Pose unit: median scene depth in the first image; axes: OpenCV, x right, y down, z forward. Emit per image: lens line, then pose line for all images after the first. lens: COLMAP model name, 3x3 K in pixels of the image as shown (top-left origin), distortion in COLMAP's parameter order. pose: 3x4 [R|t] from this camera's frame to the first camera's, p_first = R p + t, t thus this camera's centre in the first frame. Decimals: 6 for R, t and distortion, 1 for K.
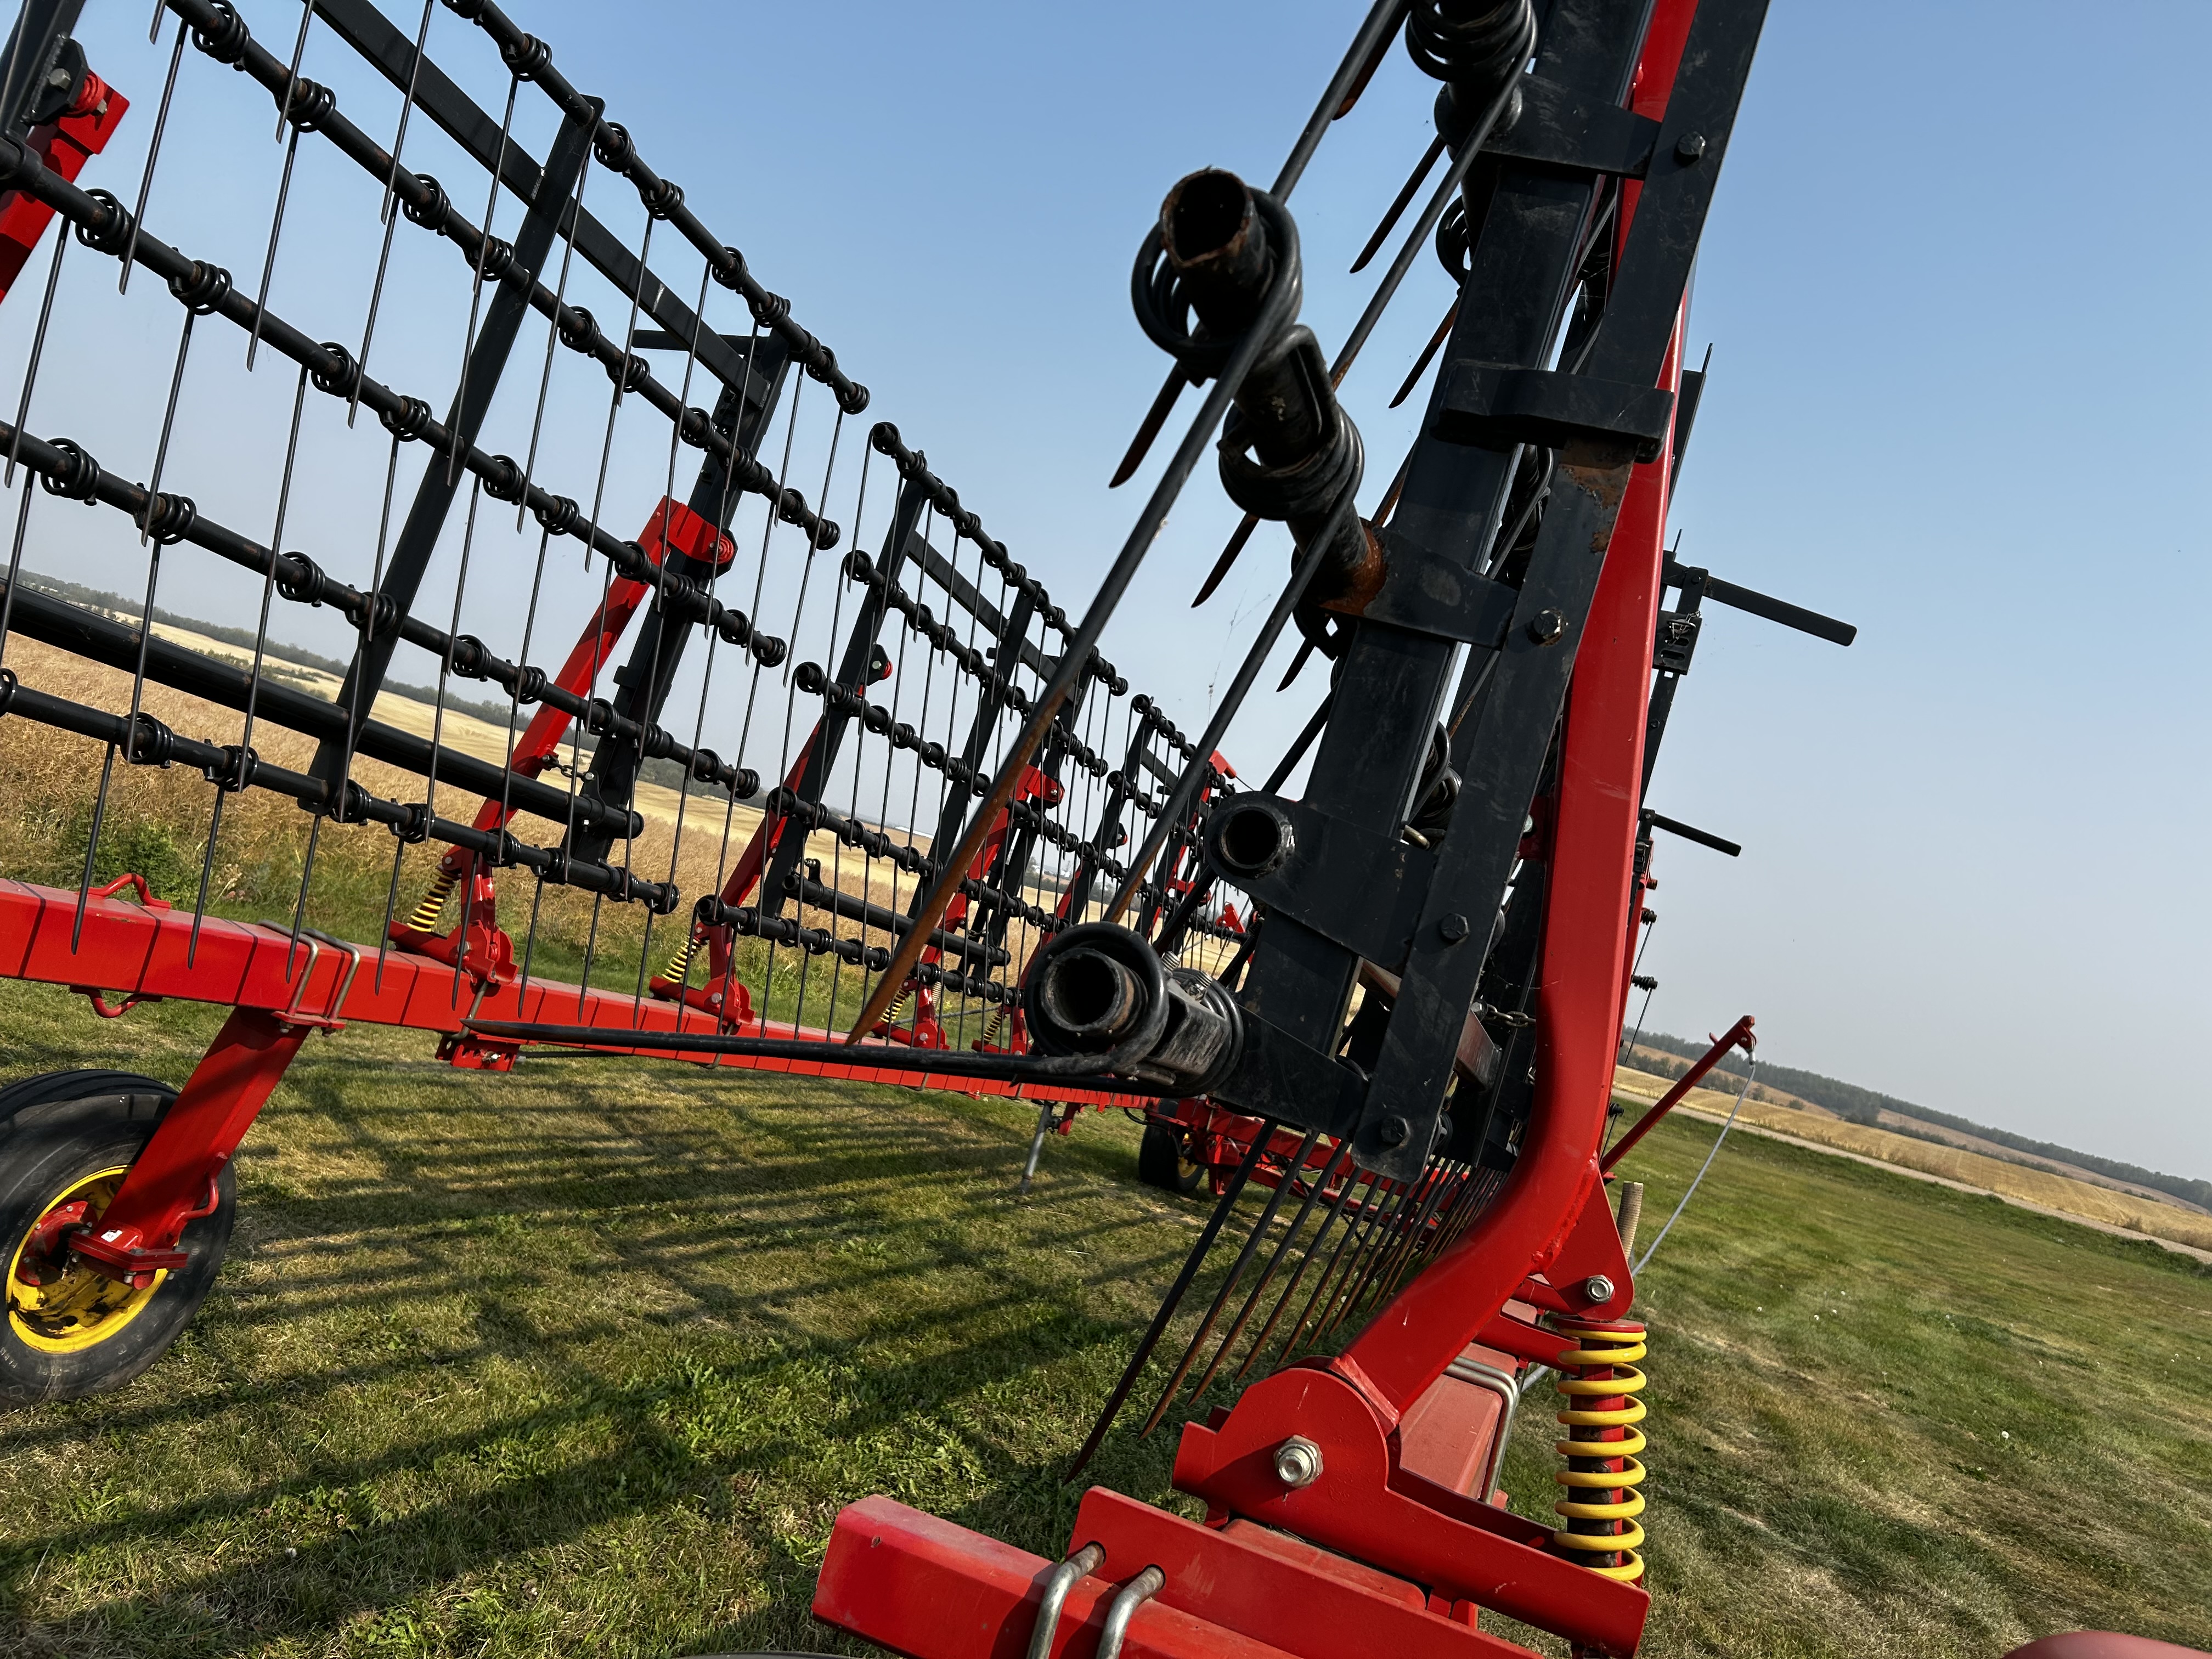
lens RADIAL K [[1679.0, 0, 1106.0], [0, 1679.0, 829.5], [0, 0, 1]] dist [0.023825, -0.002772]
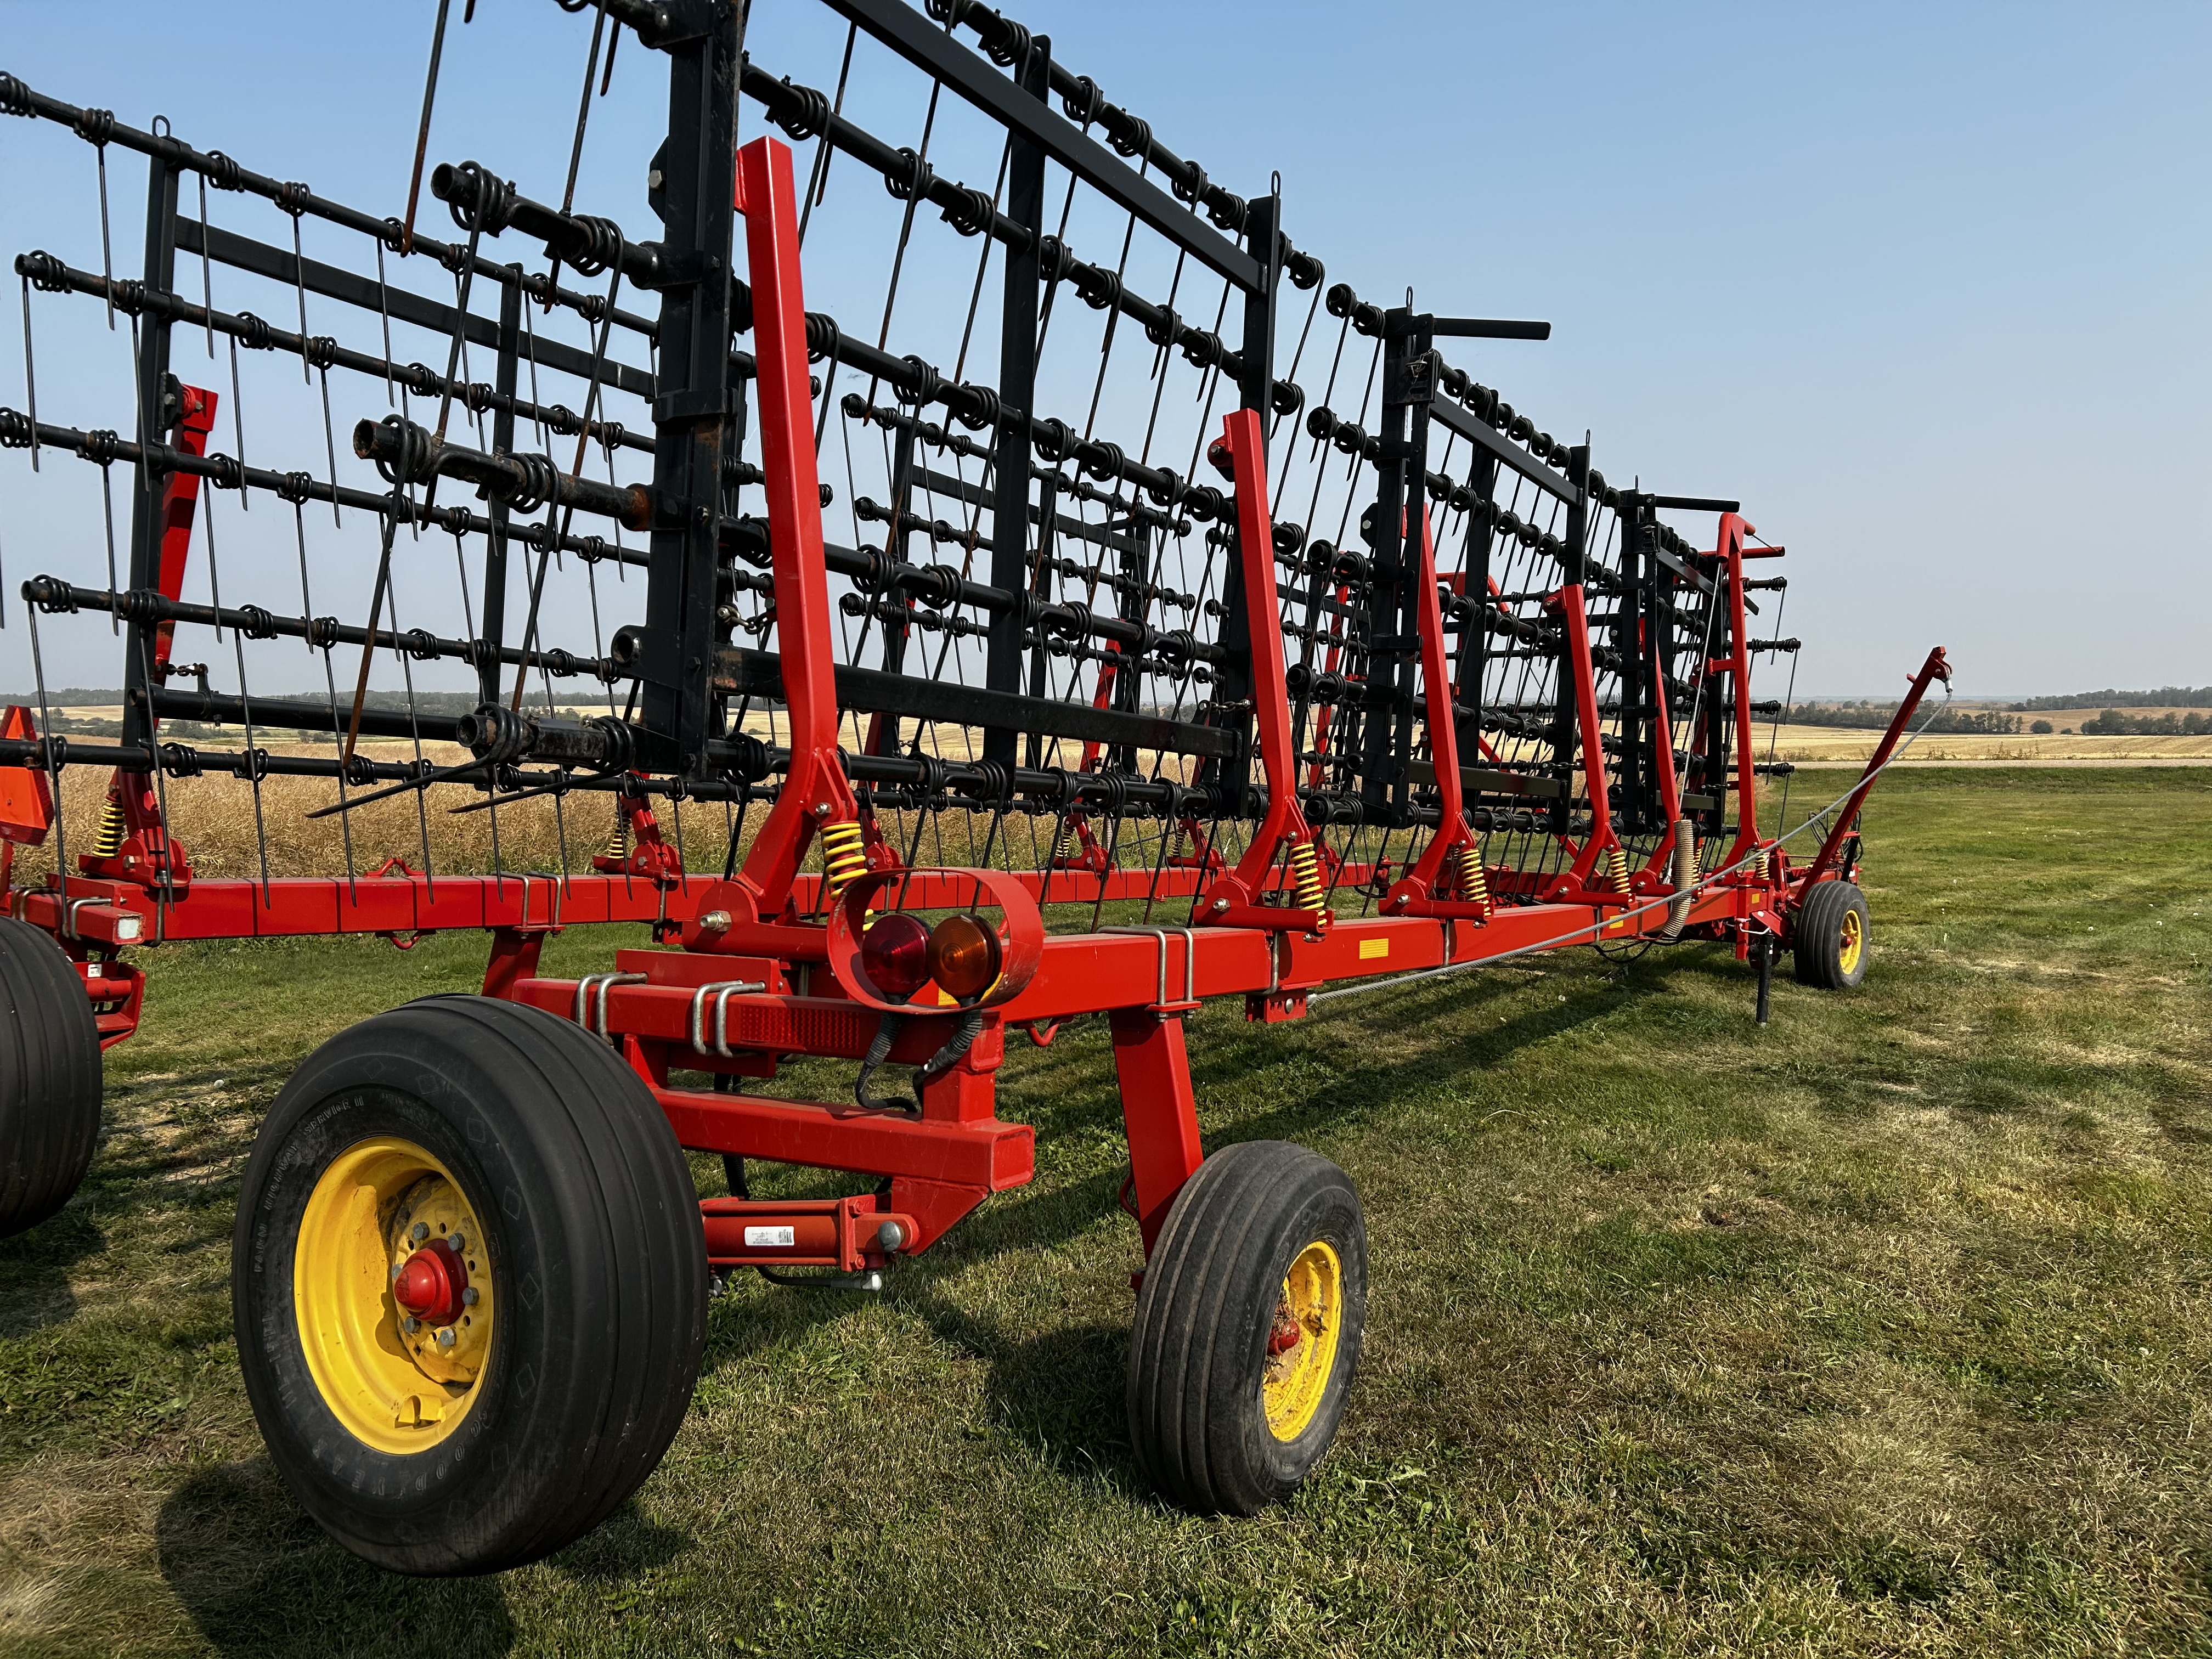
lens RADIAL K [[1644.7, 0, 1106.0], [0, 1644.7, 829.5], [0, 0, 1]] dist [0.006649, 0.003659]
pose [[0.938971, -0.256846, -0.228831, 0.380804], [0.274594, 0.960318, 0.048865, 0.103453], [0.207200, -0.108718, 0.972239, -0.323399]]
